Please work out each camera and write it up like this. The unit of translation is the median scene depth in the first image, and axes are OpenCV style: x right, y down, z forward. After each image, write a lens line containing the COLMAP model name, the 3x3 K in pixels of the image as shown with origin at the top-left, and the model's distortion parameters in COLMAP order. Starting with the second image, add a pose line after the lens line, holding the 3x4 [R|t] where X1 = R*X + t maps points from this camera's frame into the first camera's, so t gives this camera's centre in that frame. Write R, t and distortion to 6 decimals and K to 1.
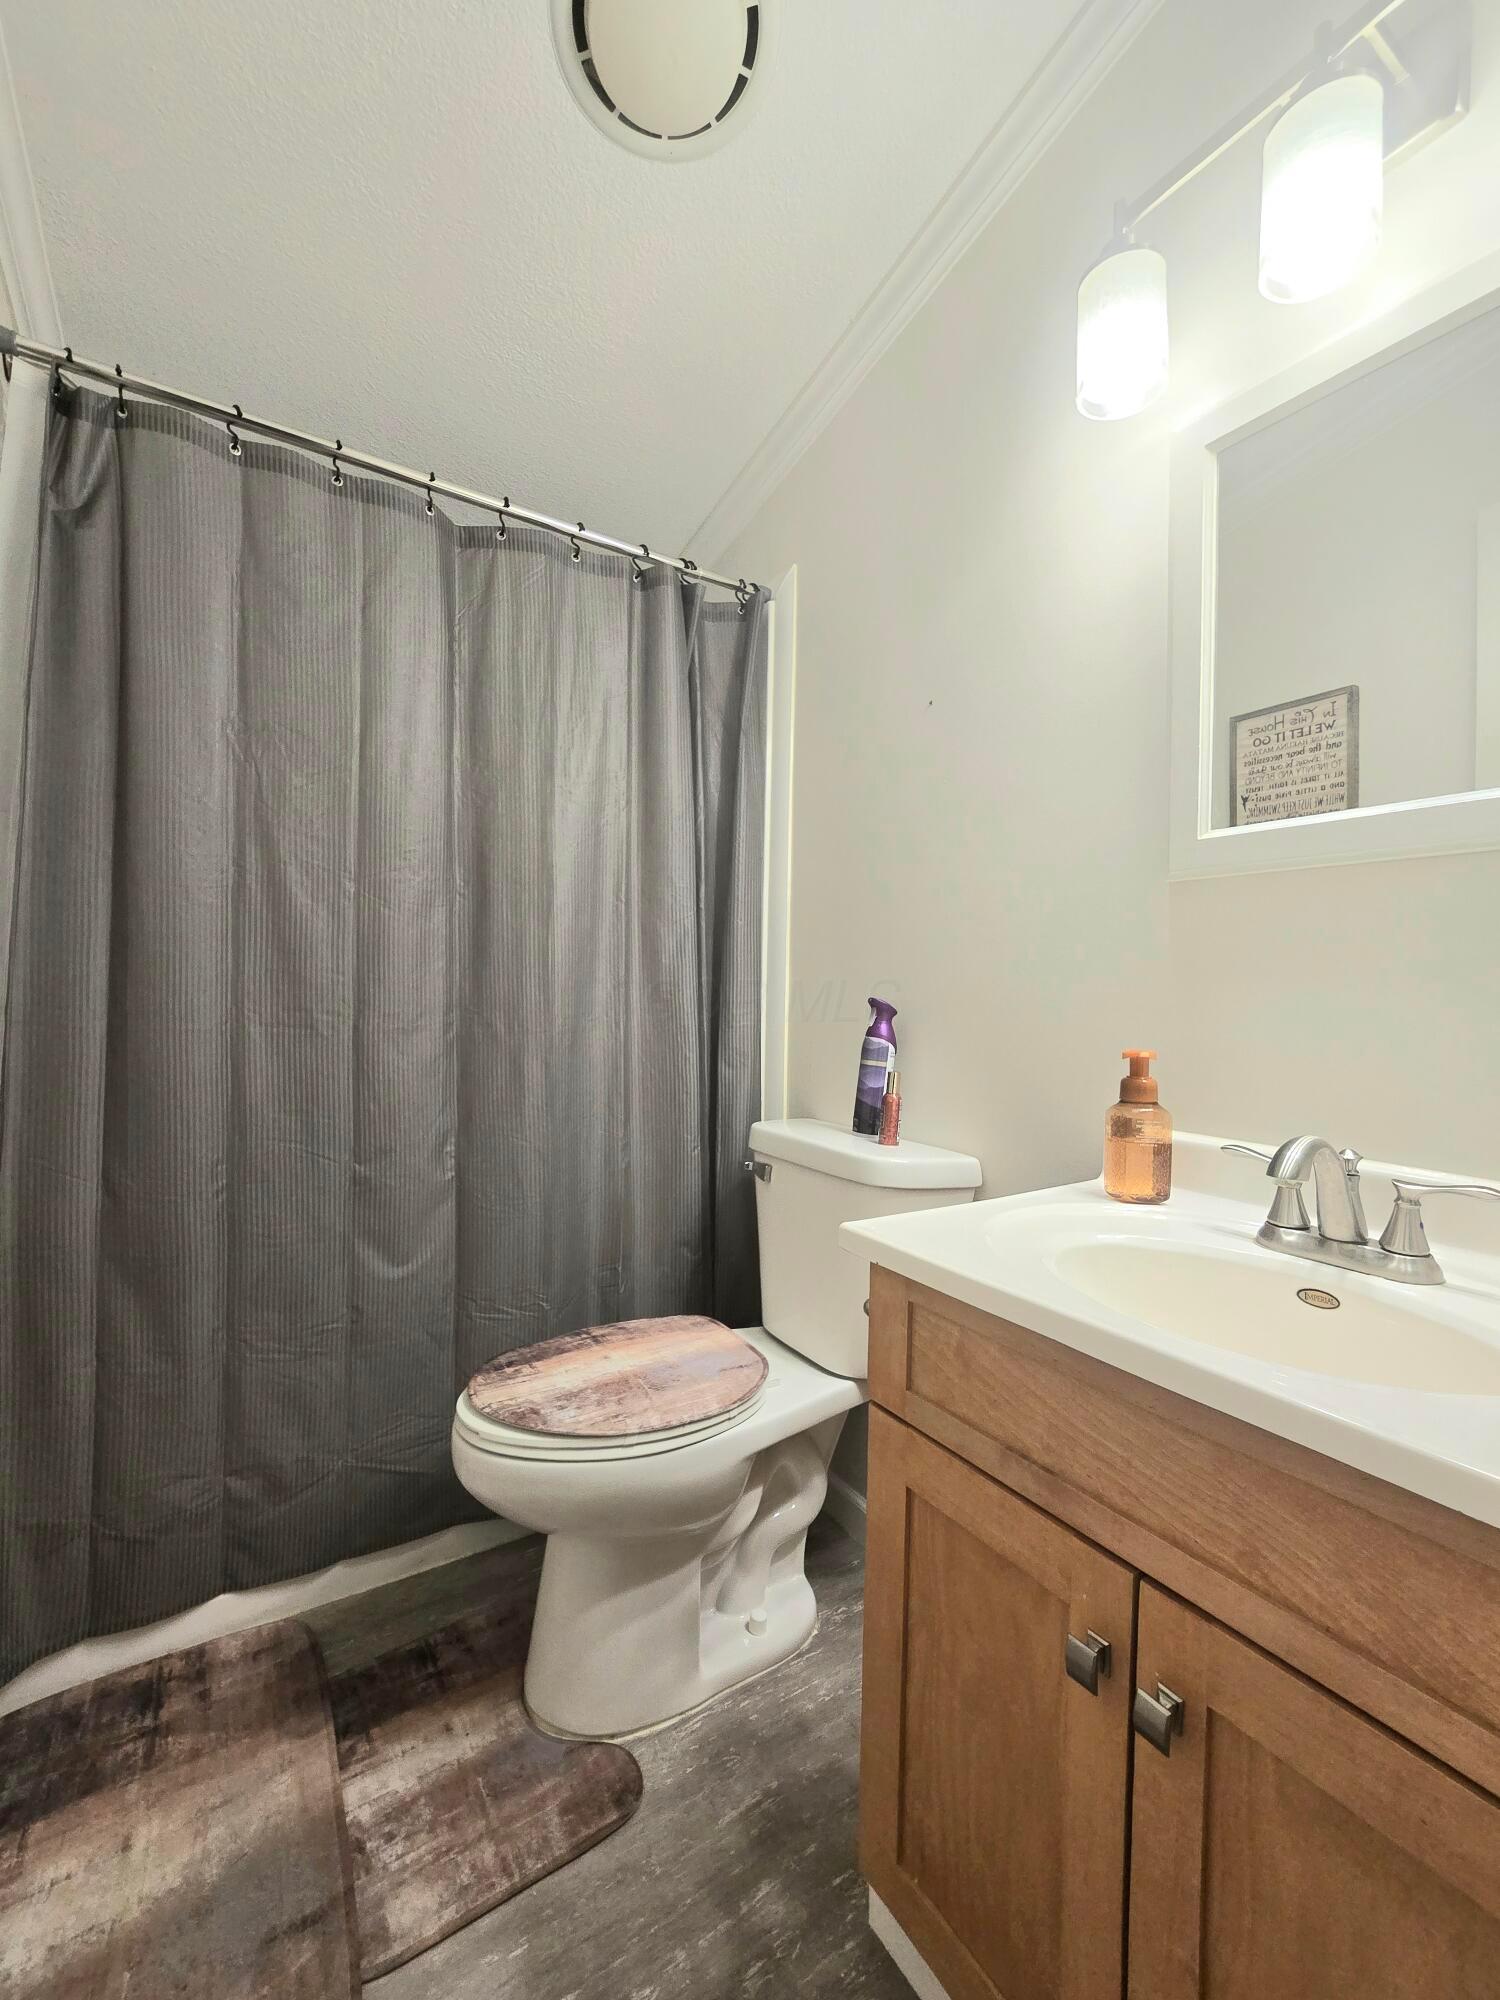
lens RADIAL K [[824.1, 0, 741.5], [0, 824.1, 1008.7], [0, 0, 1]] dist [-0.002274, 0.000467]
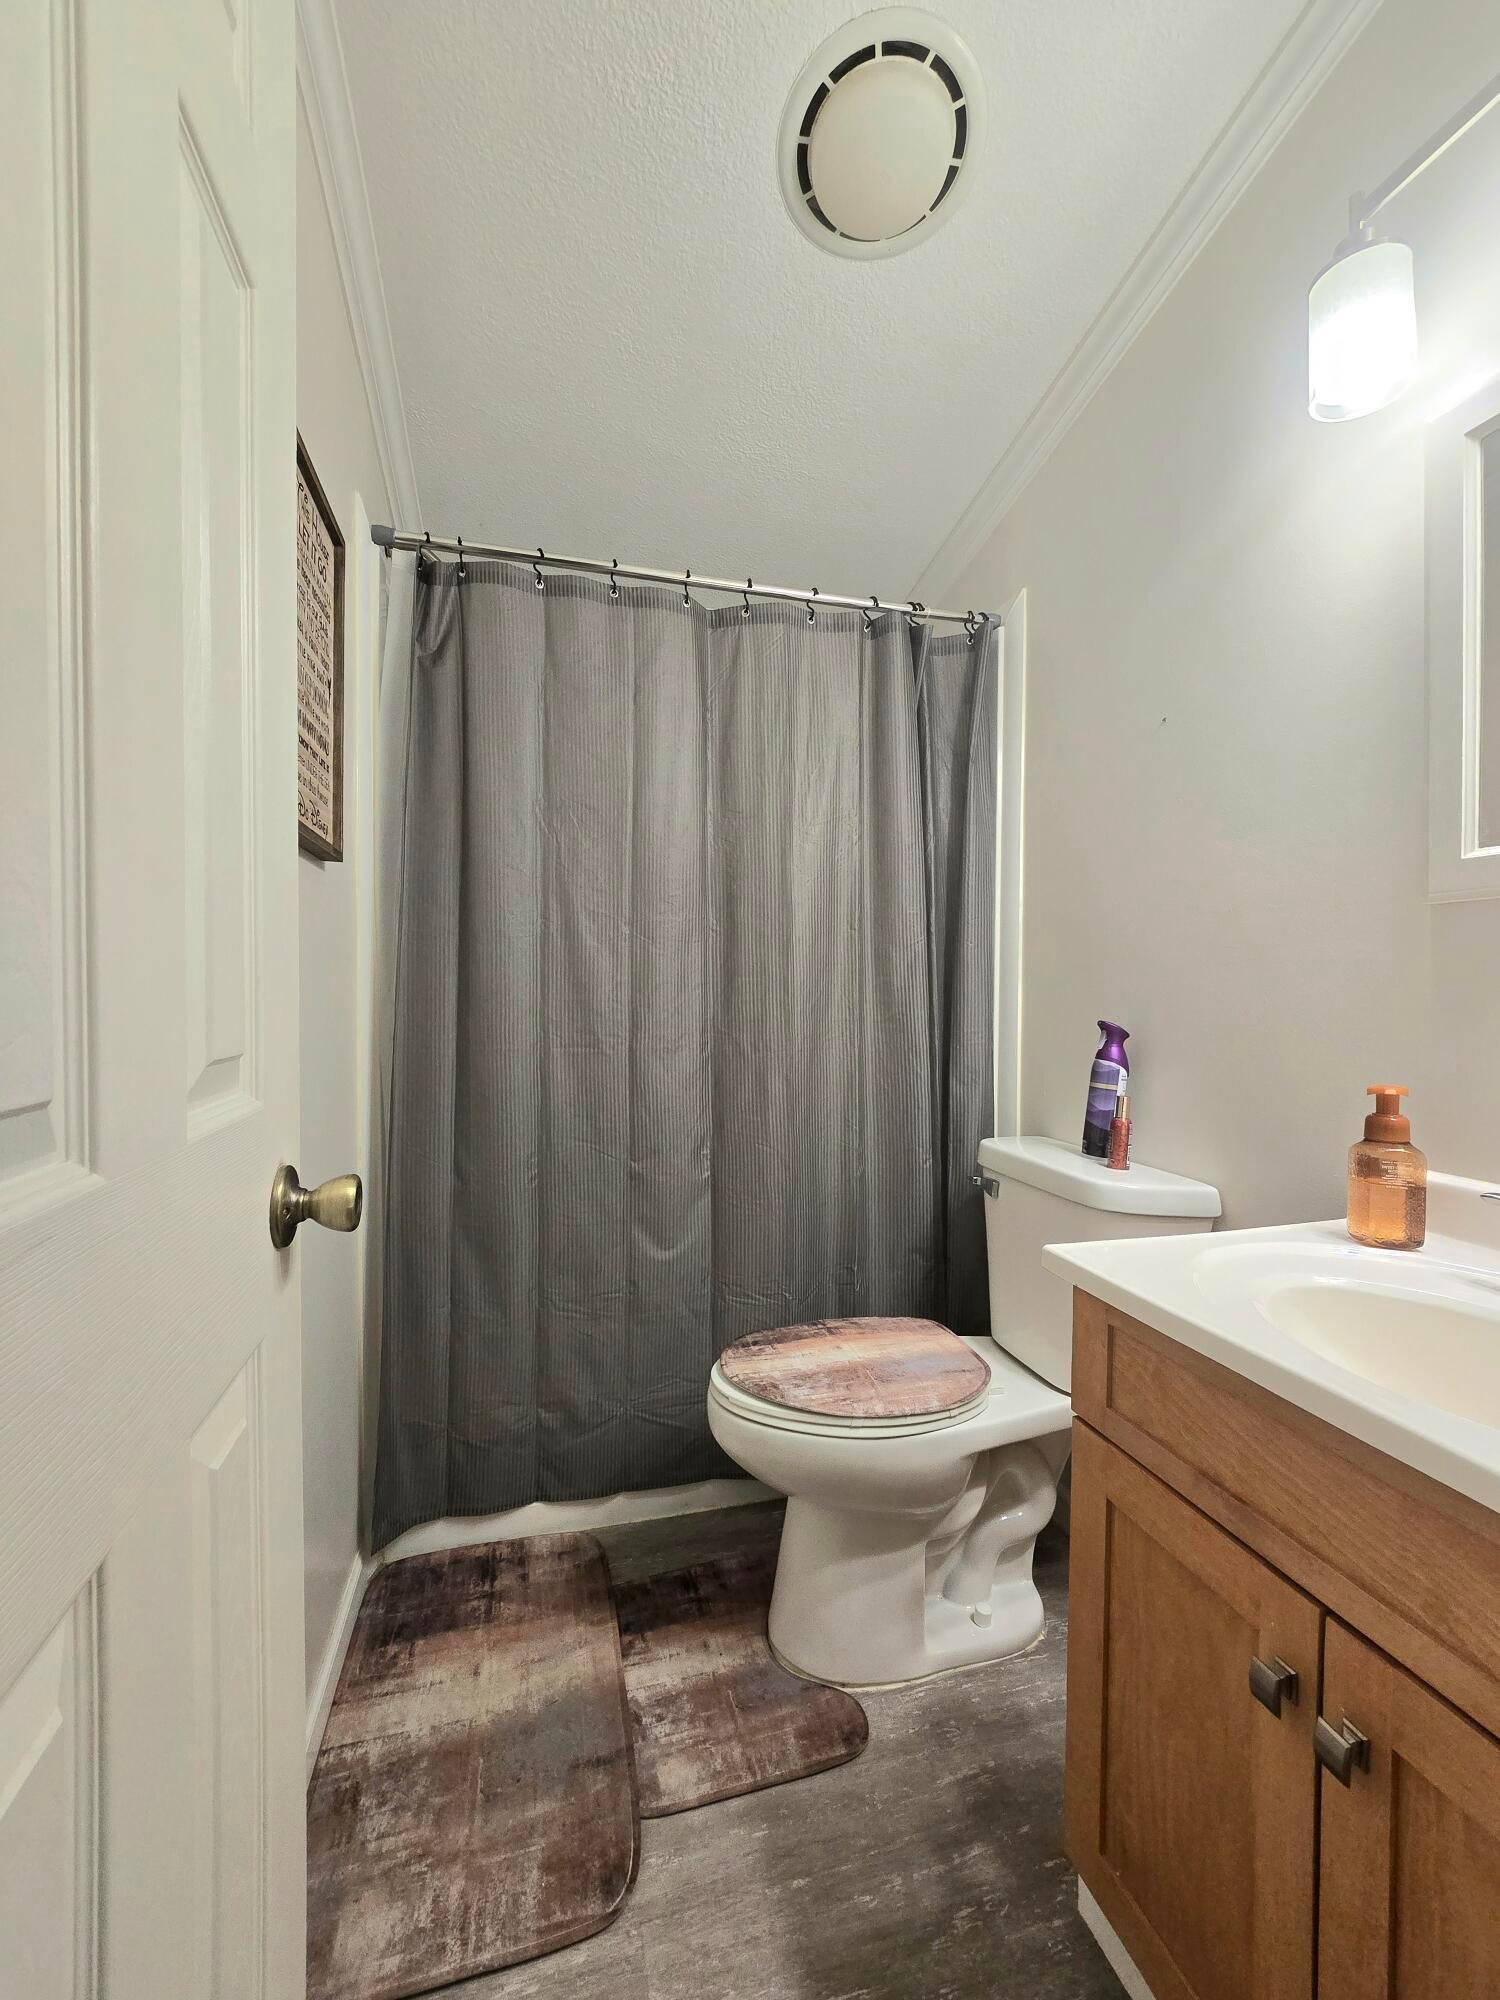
lens RADIAL K [[824.1, 0, 741.5], [0, 824.1, 1008.7], [0, 0, 1]] dist [-0.002274, 0.000467]
pose [[0.953016, -0.006533, -0.302849, 0.051482], [0.006715, 0.999977, -0.000443, -0.034727], [0.302845, -0.001612, 0.953038, -0.100038]]
